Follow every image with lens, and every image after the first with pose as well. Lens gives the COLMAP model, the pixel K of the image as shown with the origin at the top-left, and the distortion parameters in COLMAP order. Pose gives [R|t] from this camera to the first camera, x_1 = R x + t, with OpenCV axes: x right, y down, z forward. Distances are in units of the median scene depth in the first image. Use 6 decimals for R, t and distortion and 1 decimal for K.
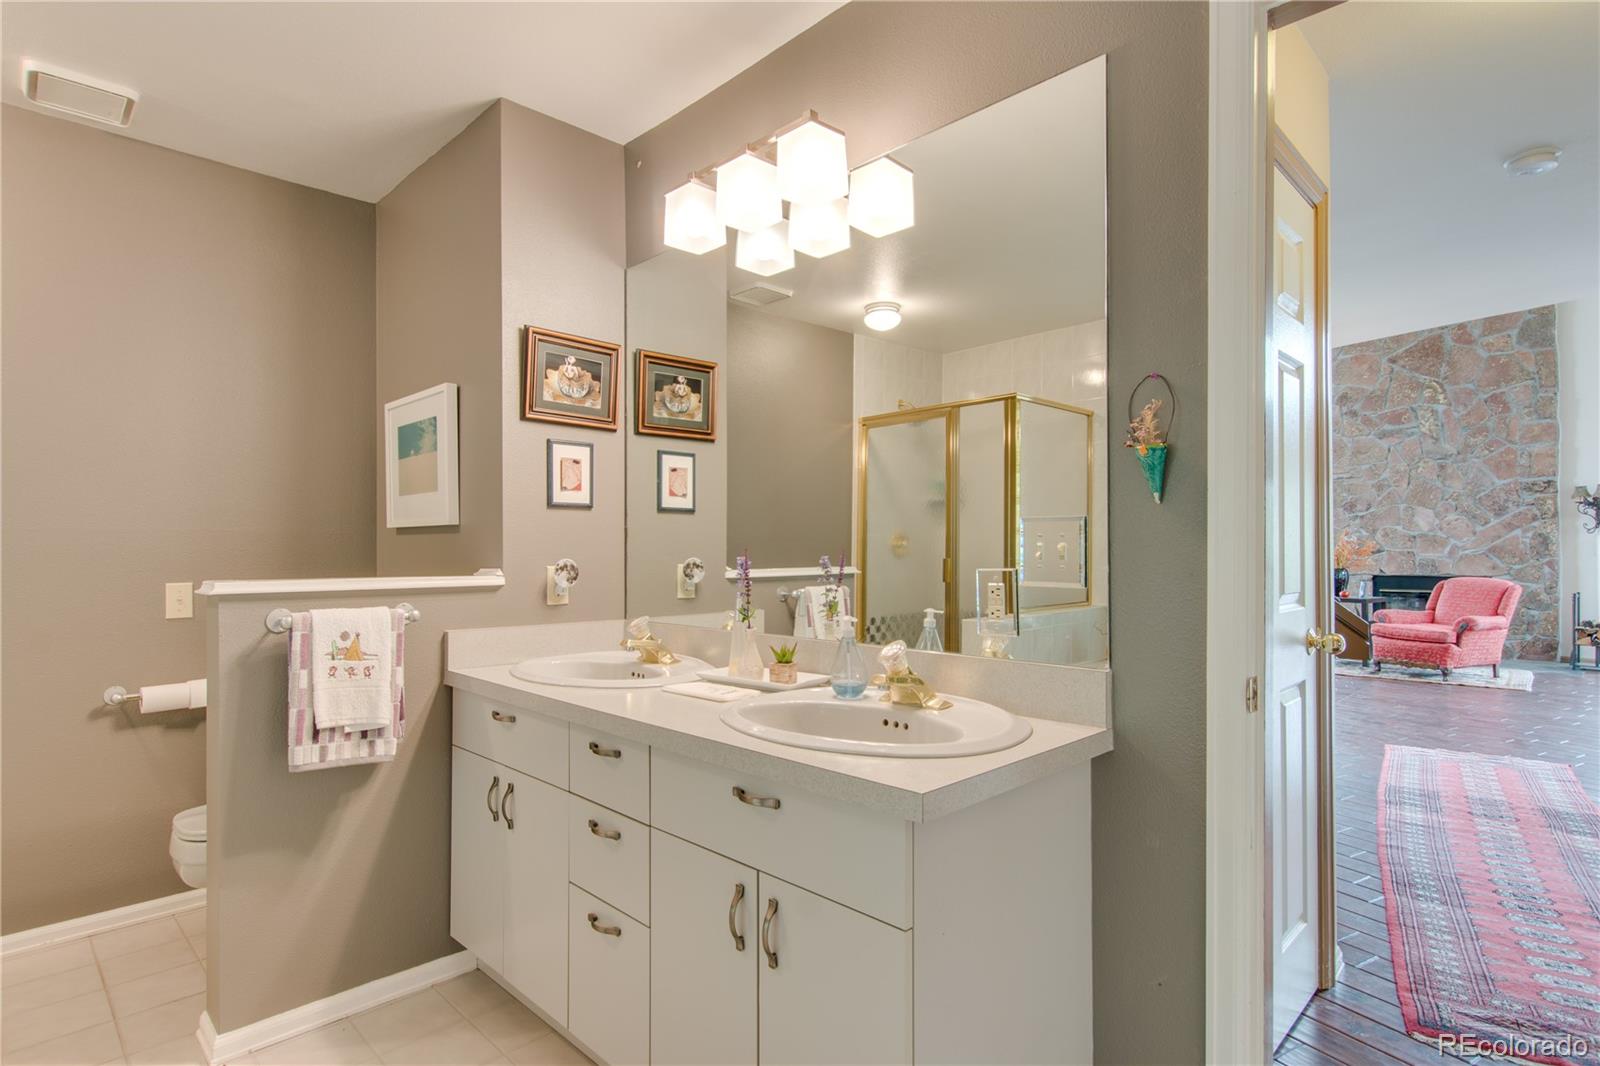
lens RADIAL K [[824.1, 0, 803.5], [0, 824.1, 541.5], [0, 0, 1]] dist [-0.000389, -0.001363]
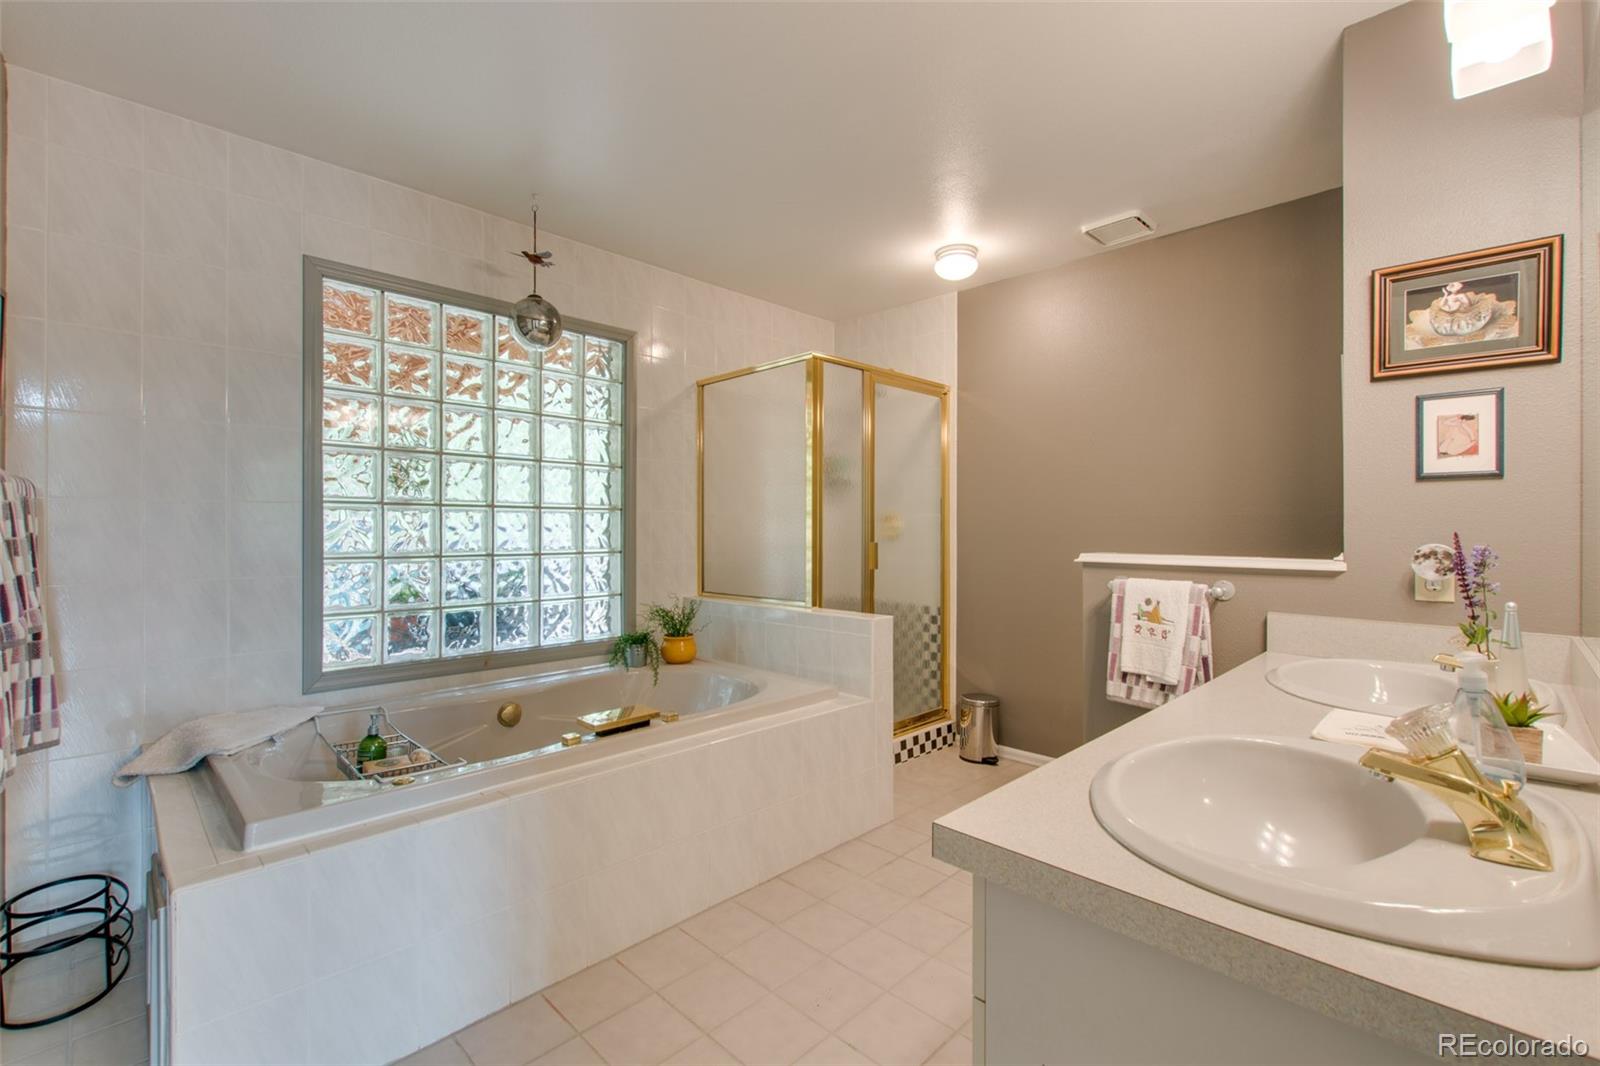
lens RADIAL K [[693.8, 0, 801.4], [0, 693.8, 527.3], [0, 0, 1]] dist [0.007097, -0.003917]
pose [[0.004280, -0.000575, -0.999991, 0.397879], [0.005105, 0.999987, -0.000553, 0.002443], [0.999978, -0.005103, 0.004283, 0.412526]]
